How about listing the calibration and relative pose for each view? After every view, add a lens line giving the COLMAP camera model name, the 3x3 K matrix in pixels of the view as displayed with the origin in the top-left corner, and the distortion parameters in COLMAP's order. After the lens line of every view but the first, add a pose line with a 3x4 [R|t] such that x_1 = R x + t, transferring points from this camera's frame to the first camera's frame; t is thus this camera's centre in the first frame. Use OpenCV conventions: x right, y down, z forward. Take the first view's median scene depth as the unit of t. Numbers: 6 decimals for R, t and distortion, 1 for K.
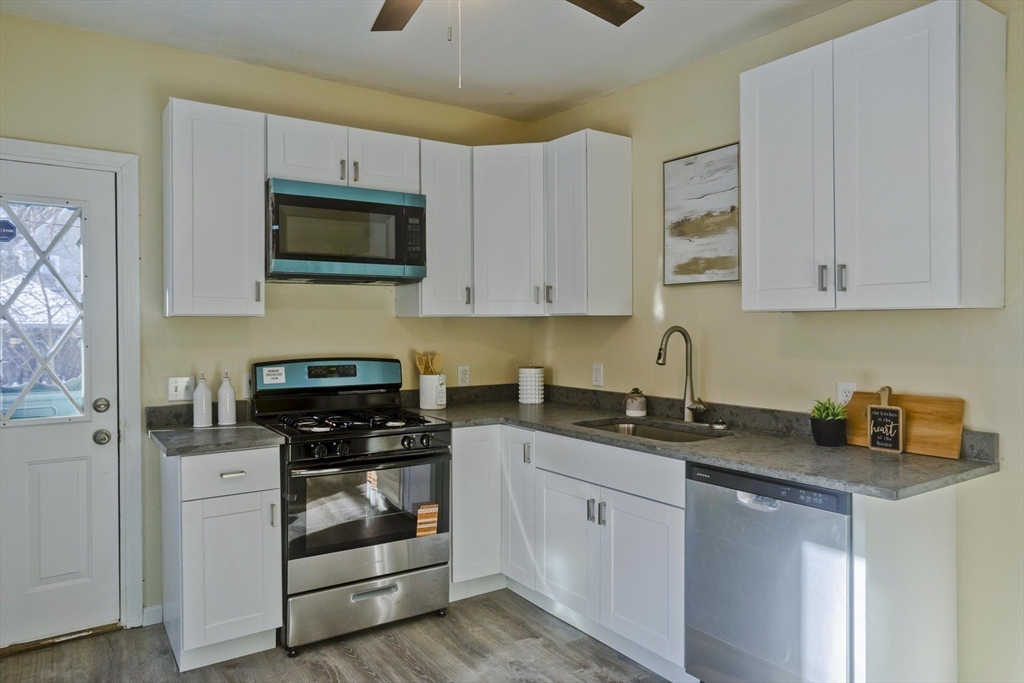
lens RADIAL K [[703.5, 0, 512.0], [0, 703.5, 341.5], [0, 0, 1]] dist [0.003192, 0.004253]
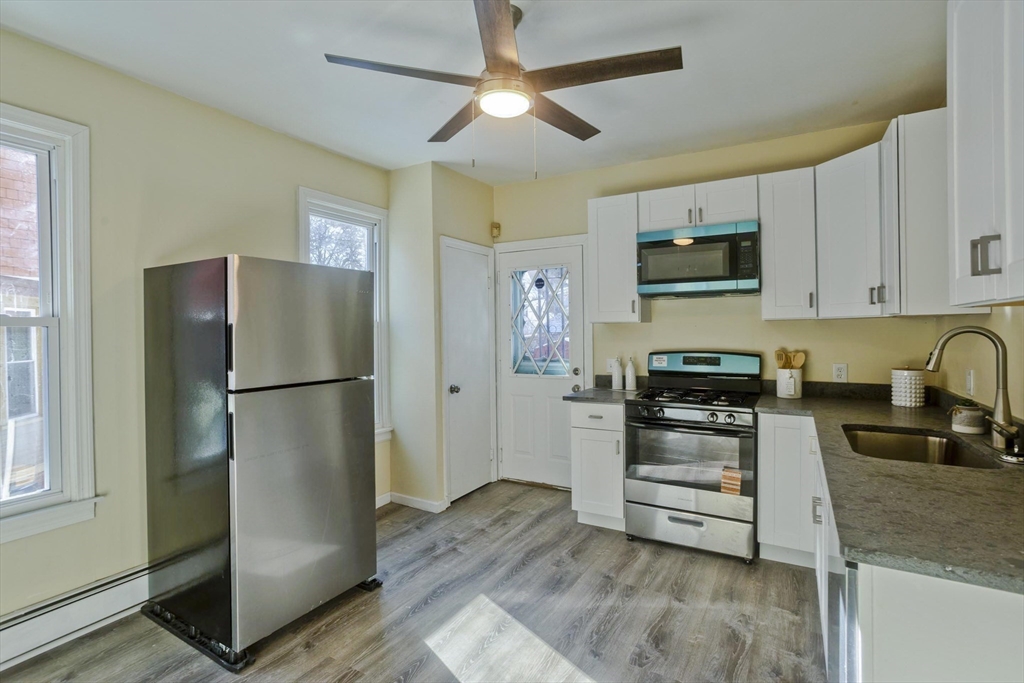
lens RADIAL K [[491.4, 0, 509.4], [0, 491.4, 342.0], [0, 0, 1]] dist [-0.034693, 0.027322]
pose [[0.433800, 0.019241, -0.900804, 0.465915], [-0.015141, 0.999786, 0.014064, -0.002631], [0.900882, 0.007538, 0.433998, 0.250219]]
